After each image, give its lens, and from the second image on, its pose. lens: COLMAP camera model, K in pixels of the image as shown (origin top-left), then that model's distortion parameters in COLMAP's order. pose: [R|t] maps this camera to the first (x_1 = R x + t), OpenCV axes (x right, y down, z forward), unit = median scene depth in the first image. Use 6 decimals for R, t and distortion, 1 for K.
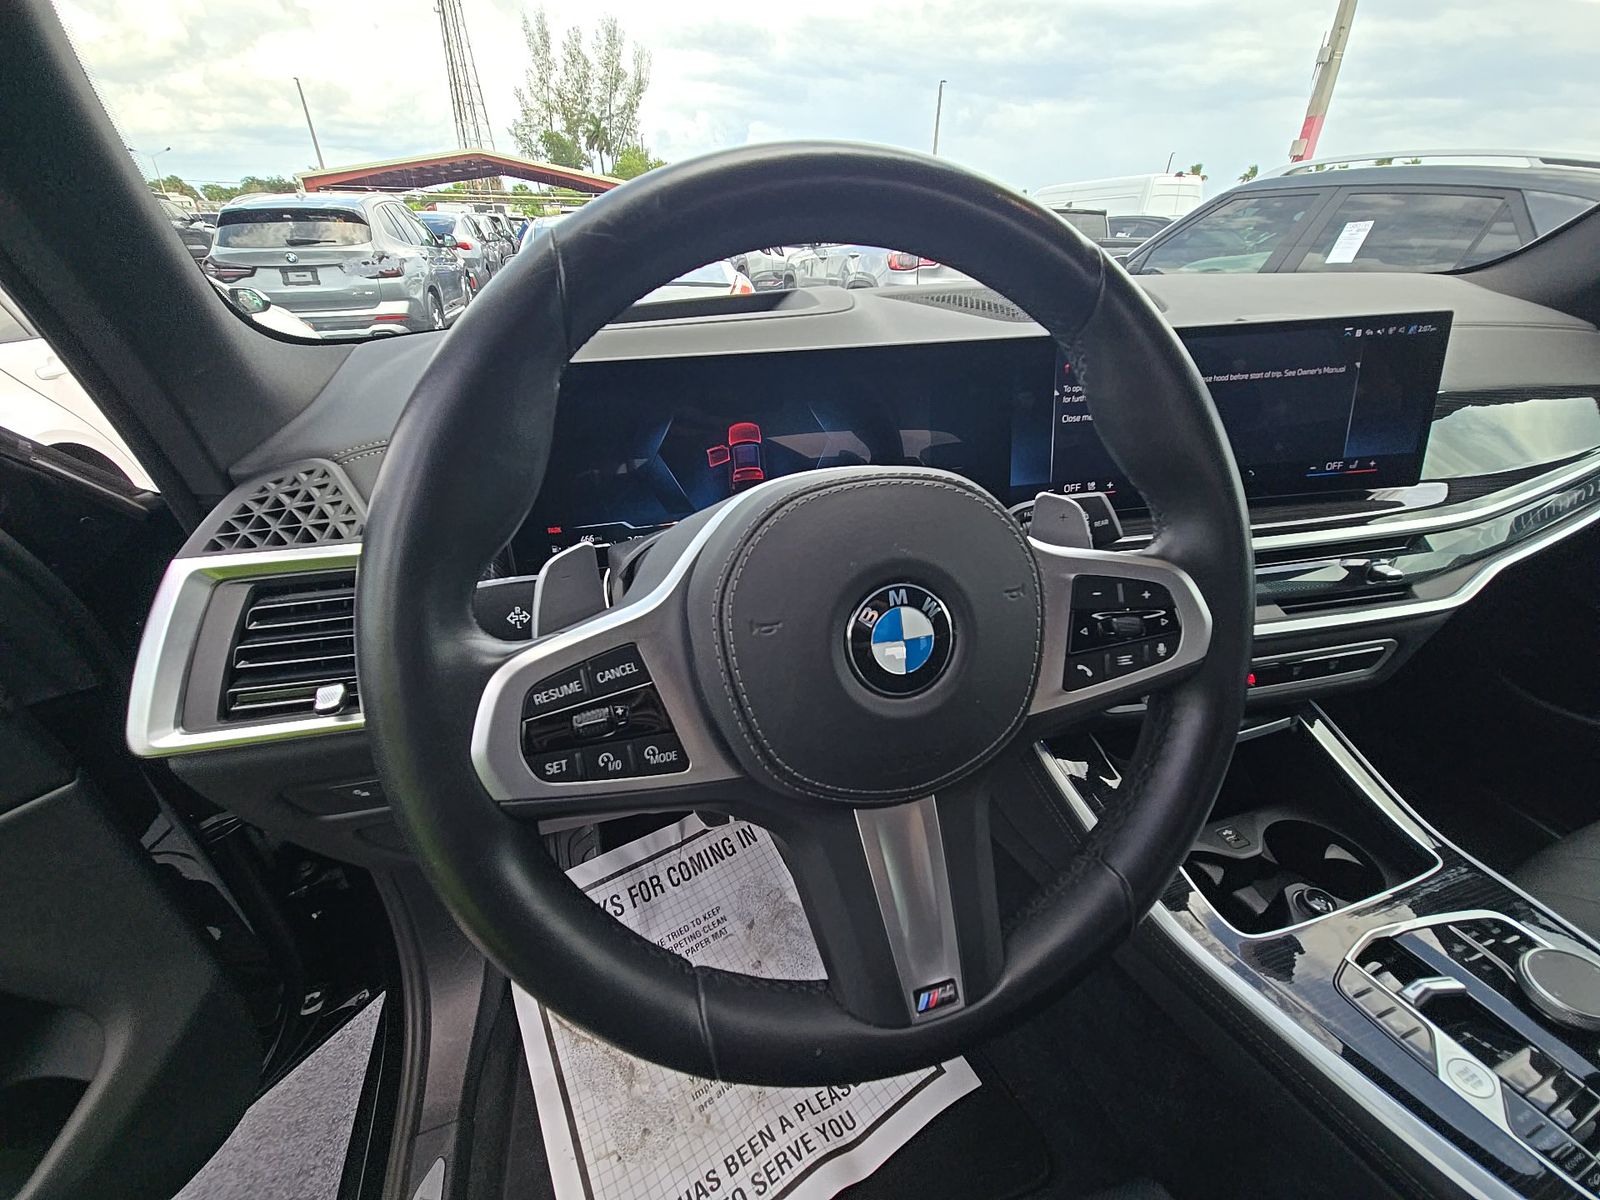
lens RADIAL K [[646.9, 0, 800.4], [0, 646.9, 591.1], [0, 0, 1]] dist [0.007307, -0.006527]
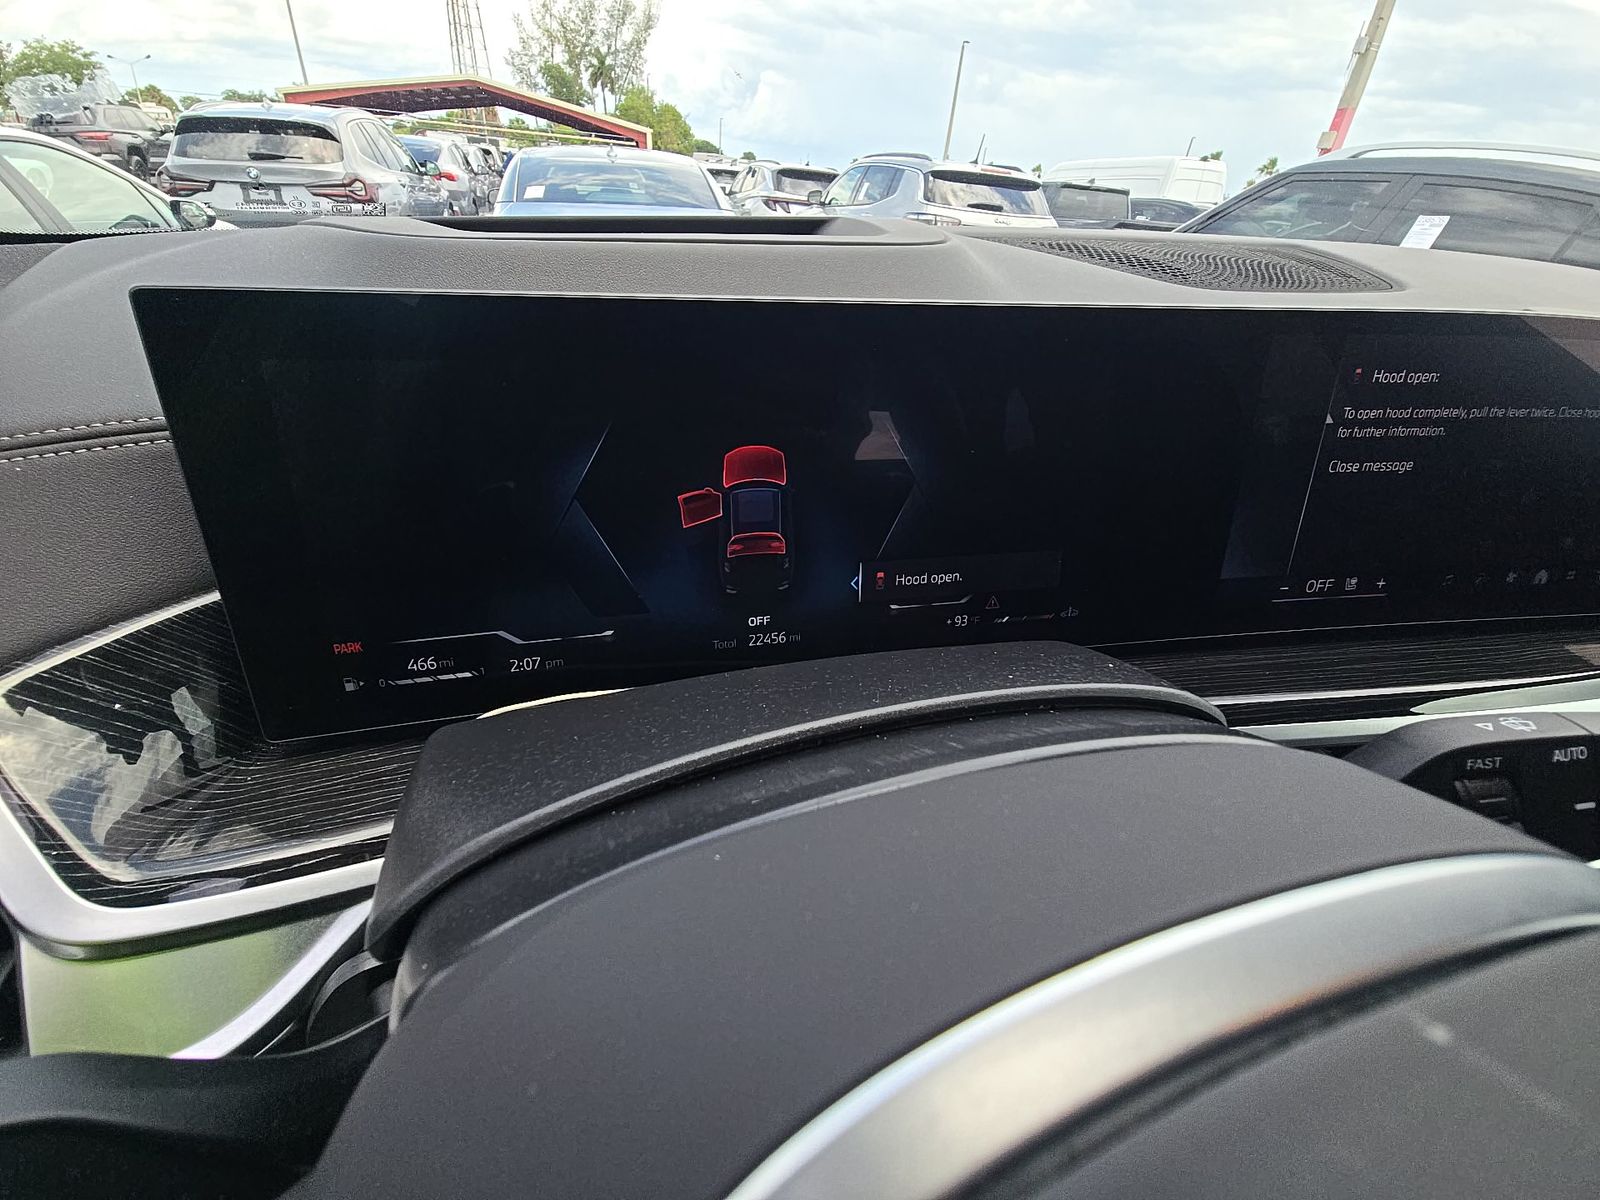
lens RADIAL K [[646.9, 0, 800.4], [0, 646.9, 591.1], [0, 0, 1]] dist [0.007307, -0.006527]
pose [[0.997819, 0.060237, 0.026990, -0.042582], [-0.061400, 0.997118, 0.044562, -0.123971], [-0.024228, -0.046122, 0.998642, 0.359140]]
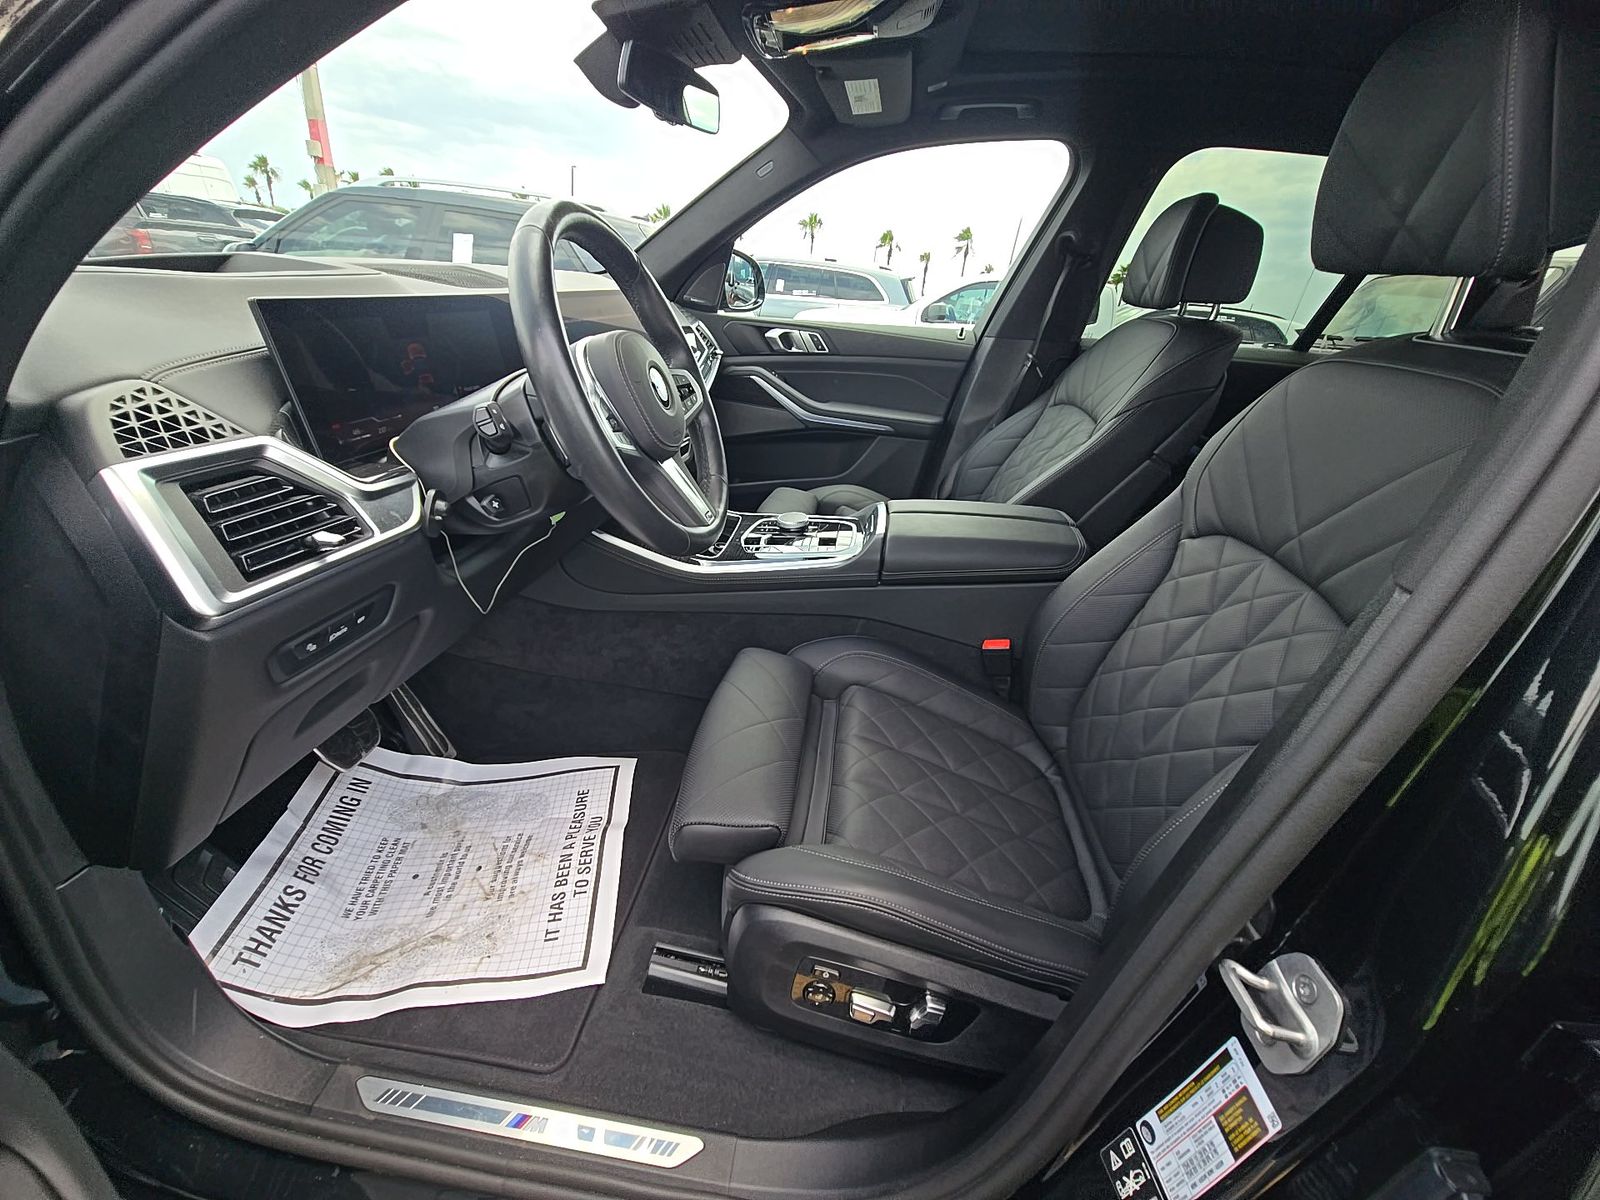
lens RADIAL K [[646.9, 0, 800.4], [0, 646.9, 591.1], [0, 0, 1]] dist [0.007307, -0.006527]
pose [[0.406943, -0.355281, 0.841530, -0.852622], [0.350746, 0.911415, 0.215174, 0.181300], [-0.843430, 0.207600, 0.495507, -0.272910]]
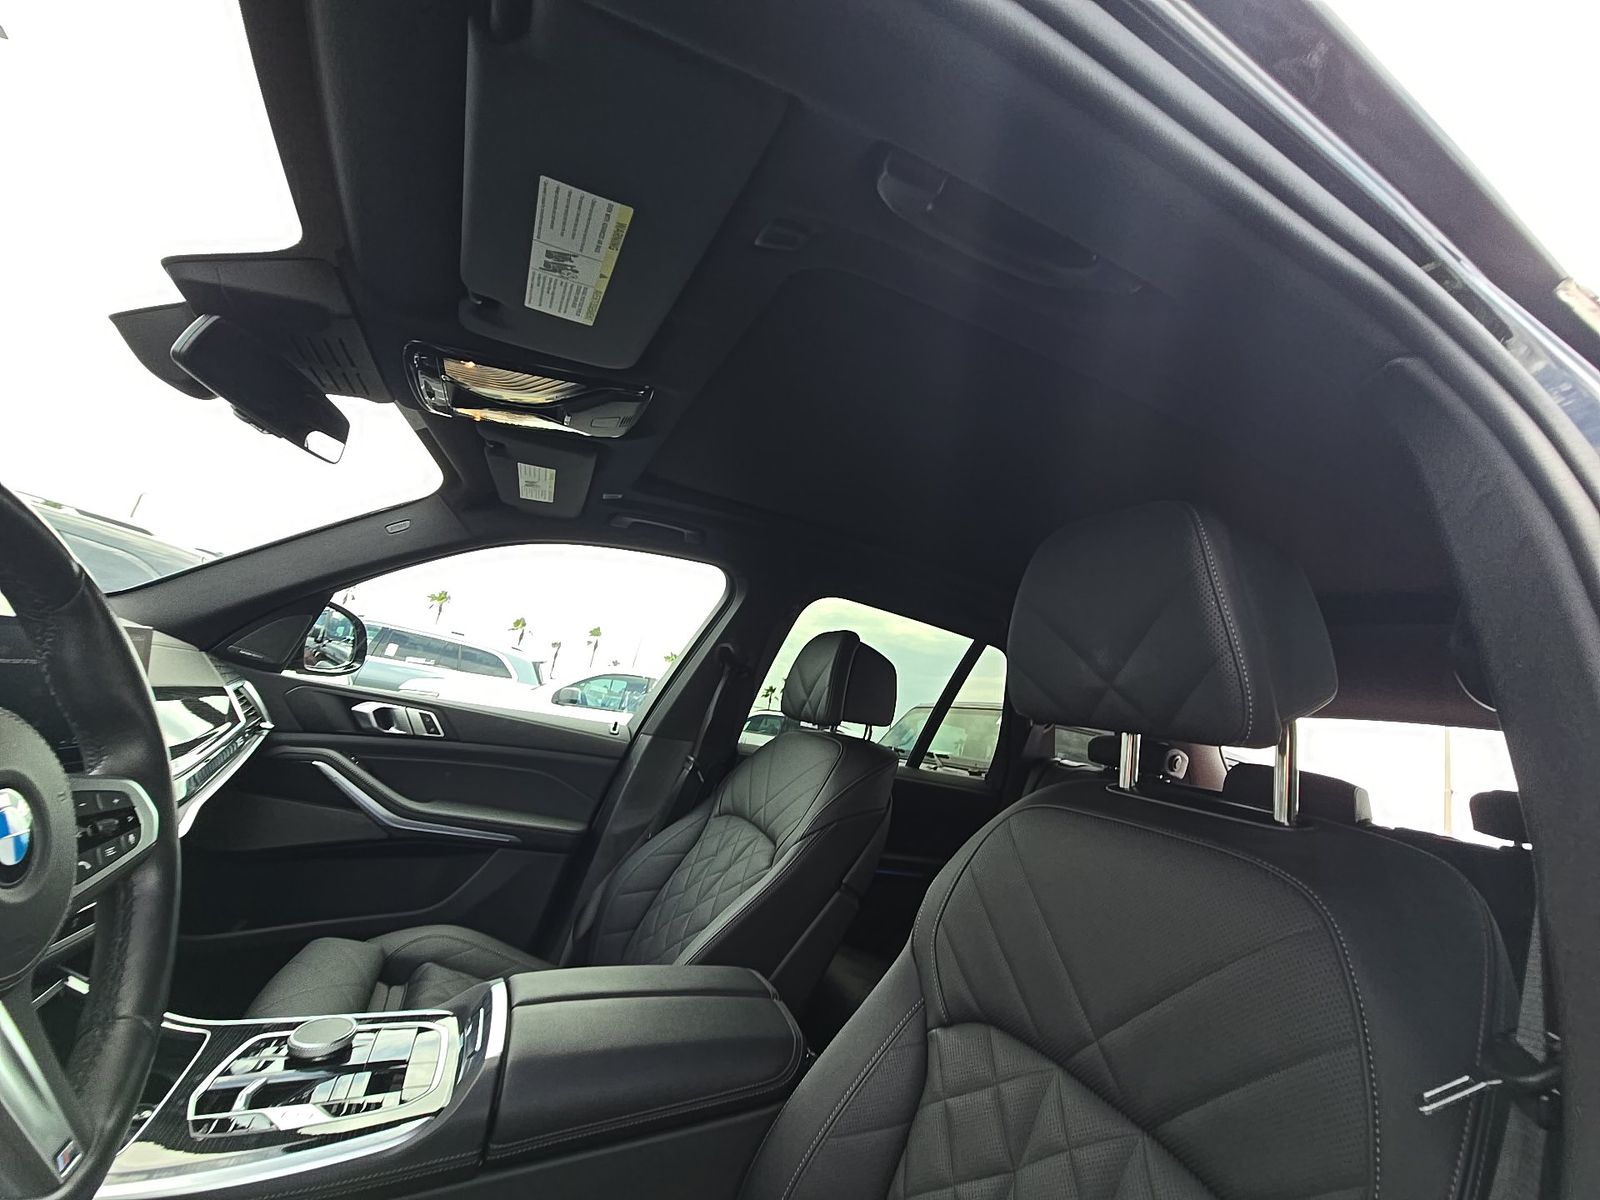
lens RADIAL K [[646.9, 0, 800.4], [0, 646.9, 591.1], [0, 0, 1]] dist [0.007307, -0.006527]
pose [[-0.120601, 0.186012, 0.975118, -0.461014], [0.289828, 0.946088, -0.144629, 0.088582], [-0.949450, 0.265174, -0.168011, -0.113857]]
